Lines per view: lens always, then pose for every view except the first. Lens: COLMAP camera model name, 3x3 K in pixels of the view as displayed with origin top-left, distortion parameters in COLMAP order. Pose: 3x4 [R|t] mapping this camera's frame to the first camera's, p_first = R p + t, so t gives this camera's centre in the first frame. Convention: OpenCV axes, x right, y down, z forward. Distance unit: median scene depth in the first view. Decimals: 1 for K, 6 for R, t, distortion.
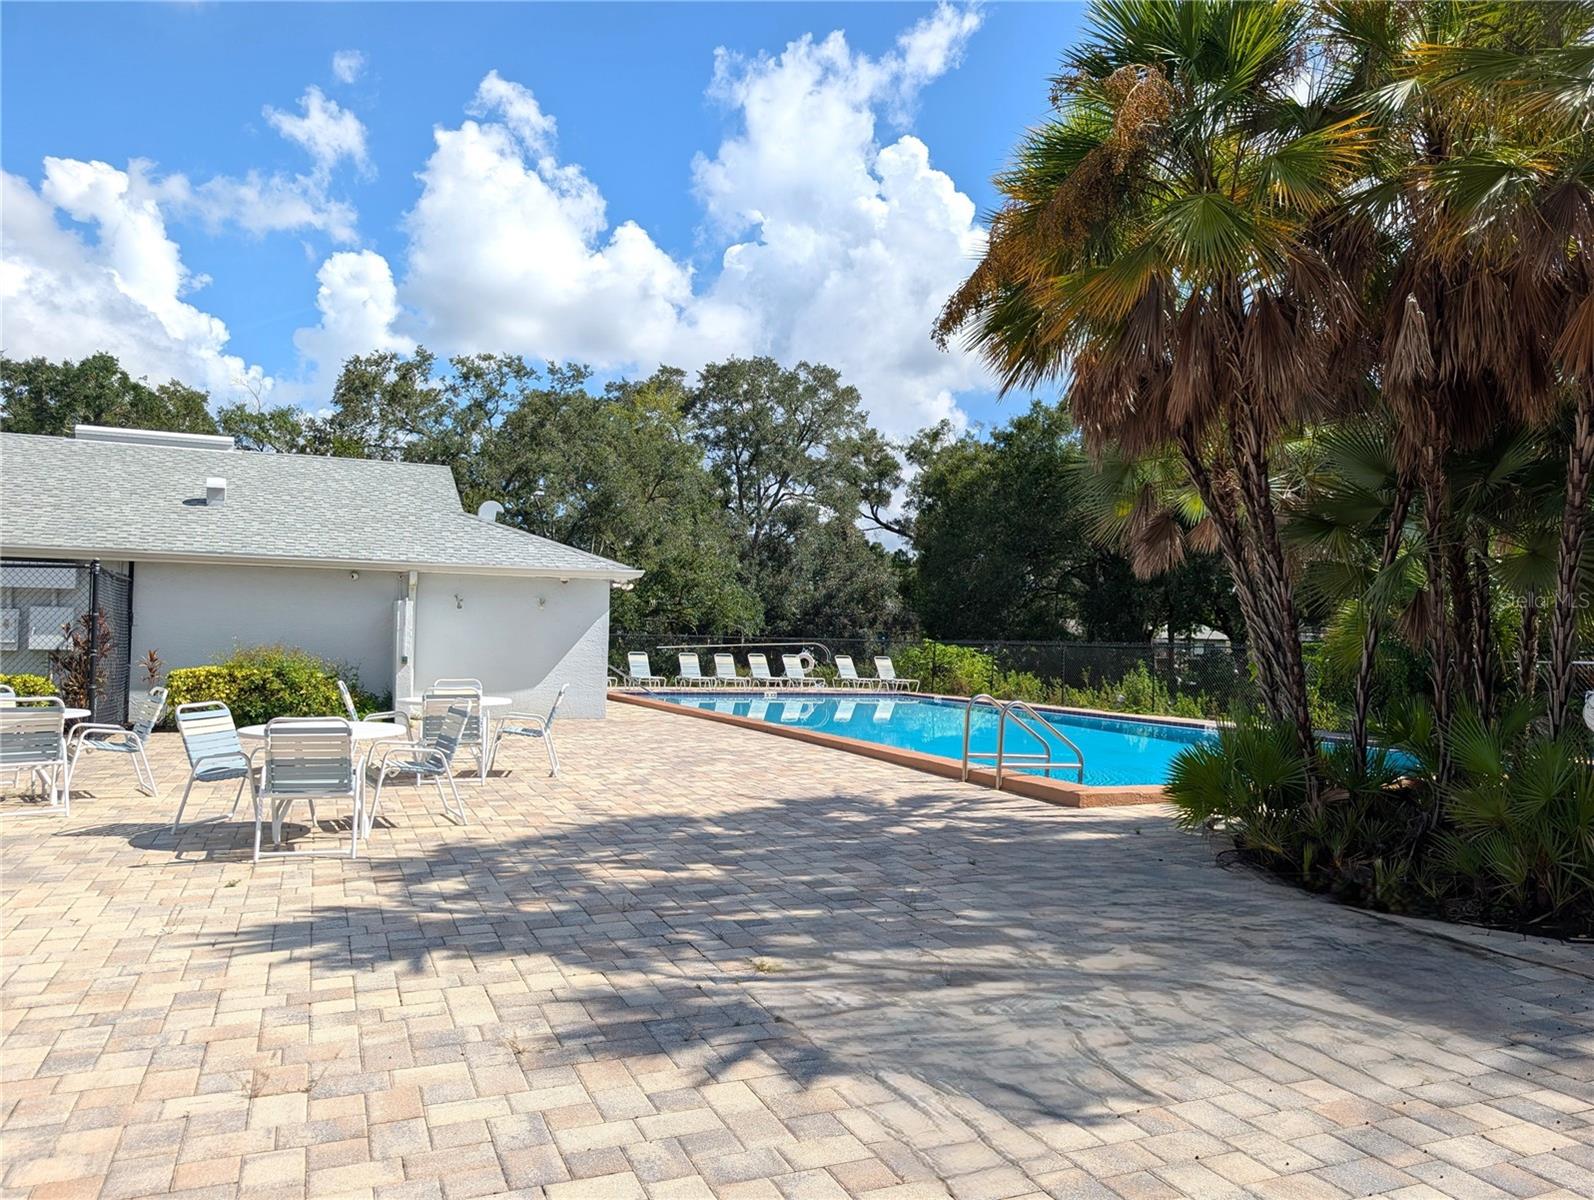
lens RADIAL K [[1201.6, 0, 798.5], [0, 1201.6, 604.4], [0, 0, 1]] dist [-0.048887, -0.001744]
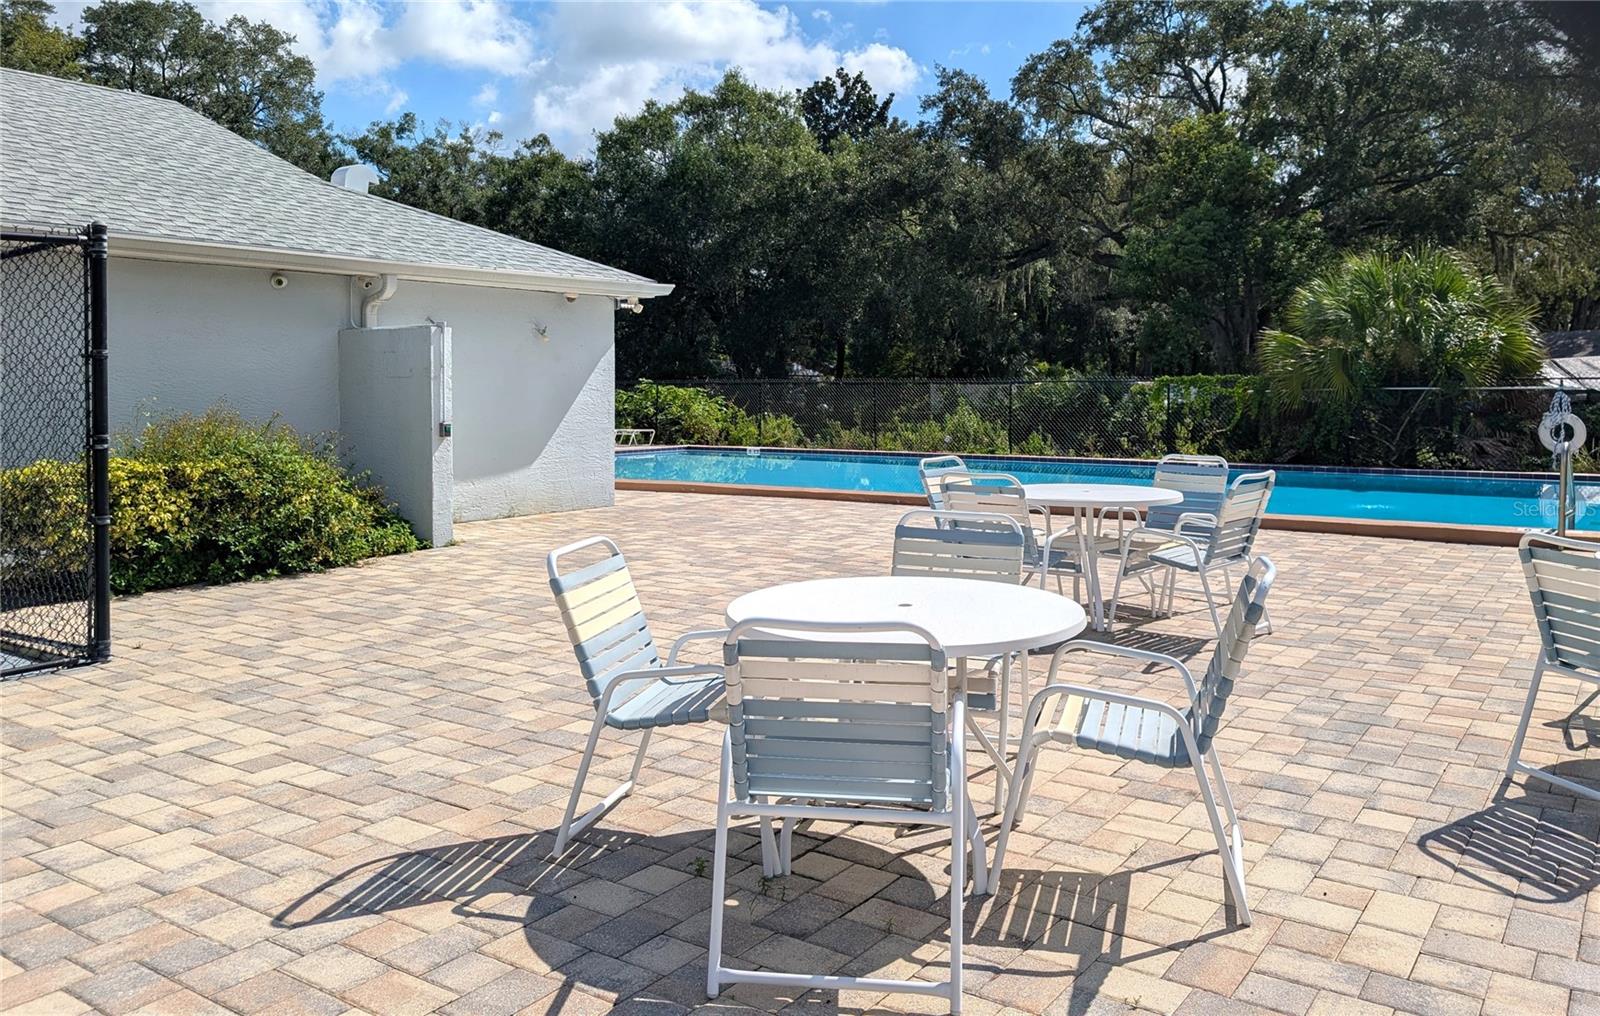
lens RADIAL K [[1219.9, 0, 798.0], [0, 1219.9, 500.9], [0, 0, 1]] dist [-0.015941, -0.004048]
pose [[0.834960, -0.061098, 0.546908, -0.141804], [-0.013261, 0.991295, 0.130988, 0.000481], [-0.550150, -0.116623, 0.826882, 0.118271]]
